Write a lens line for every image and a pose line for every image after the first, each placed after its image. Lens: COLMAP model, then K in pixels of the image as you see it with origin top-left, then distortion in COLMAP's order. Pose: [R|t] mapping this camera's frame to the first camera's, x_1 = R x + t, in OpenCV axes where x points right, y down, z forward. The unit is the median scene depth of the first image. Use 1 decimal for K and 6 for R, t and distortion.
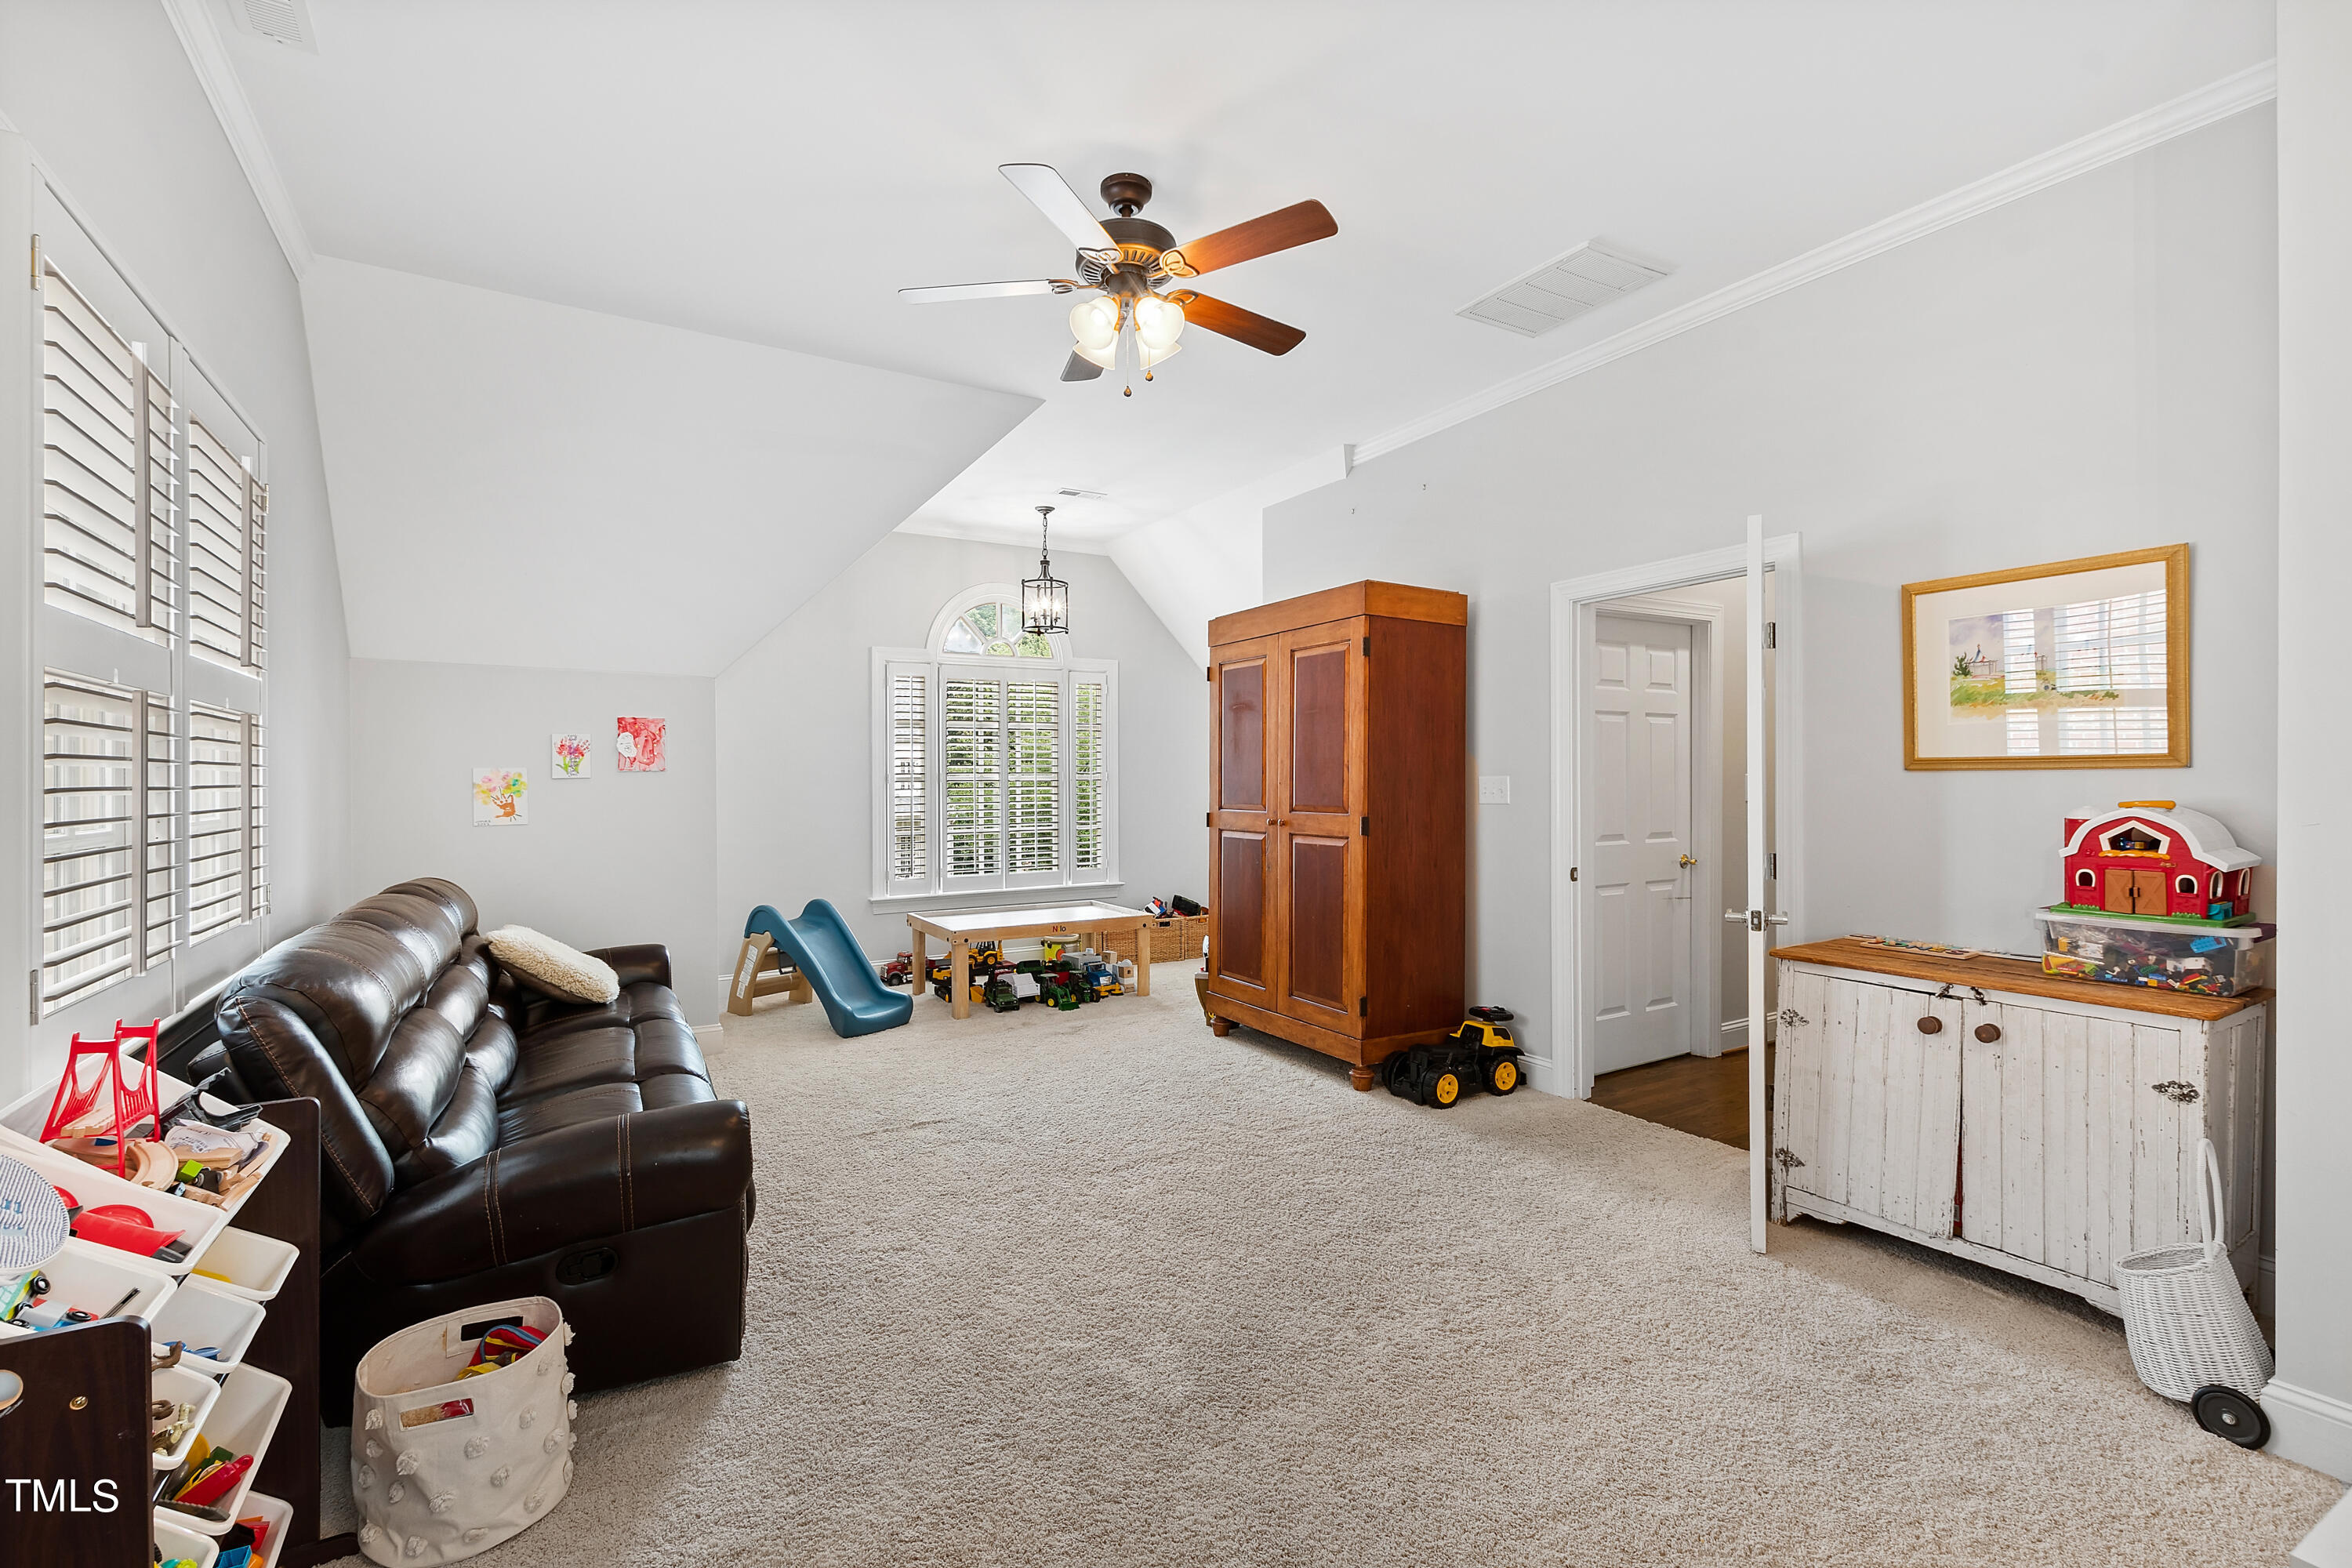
lens RADIAL K [[1039.2, 0, 1168.0], [0, 1039.2, 779.5], [0, 0, 1]] dist [-0.000437, -0.000198]
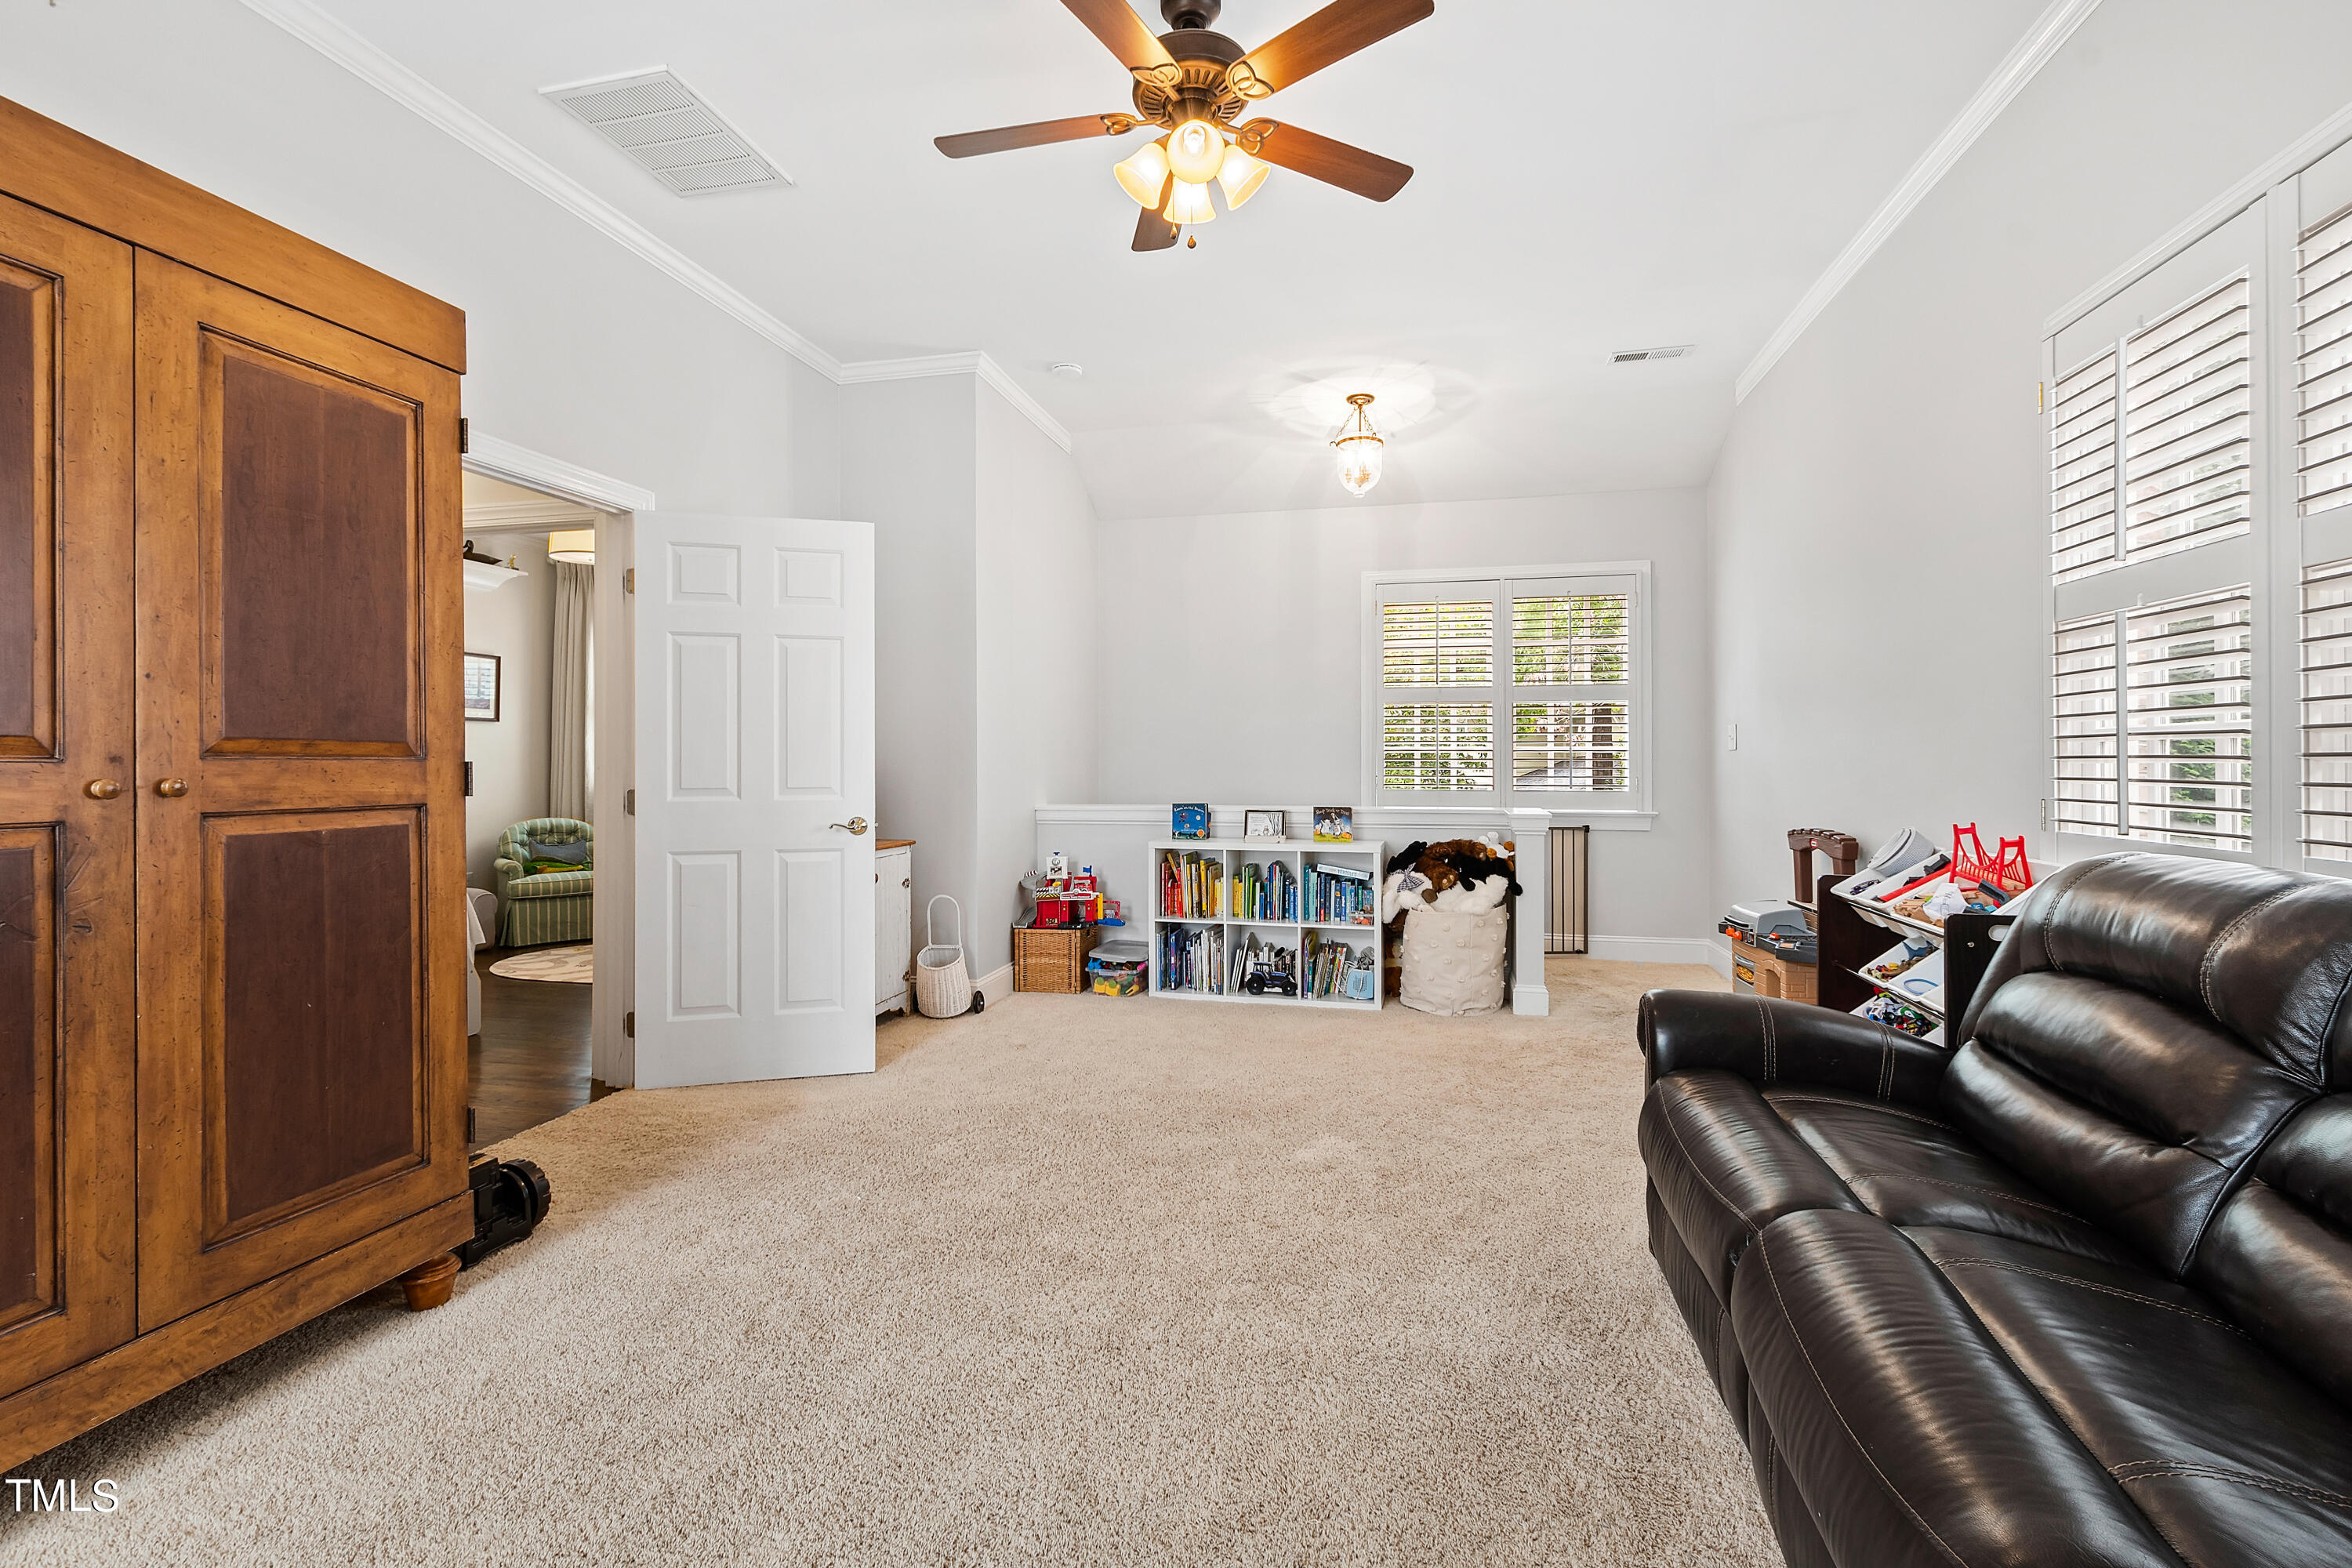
lens RADIAL K [[1039.2, 0, 1168.0], [0, 1039.2, 779.5], [0, 0, 1]] dist [-0.000437, -0.000198]
pose [[-0.723684, -0.001149, 0.690131, -0.407026], [0.002162, 0.999990, 0.003933, 0.040720], [-0.690128, 0.004338, -0.723674, 1.075332]]
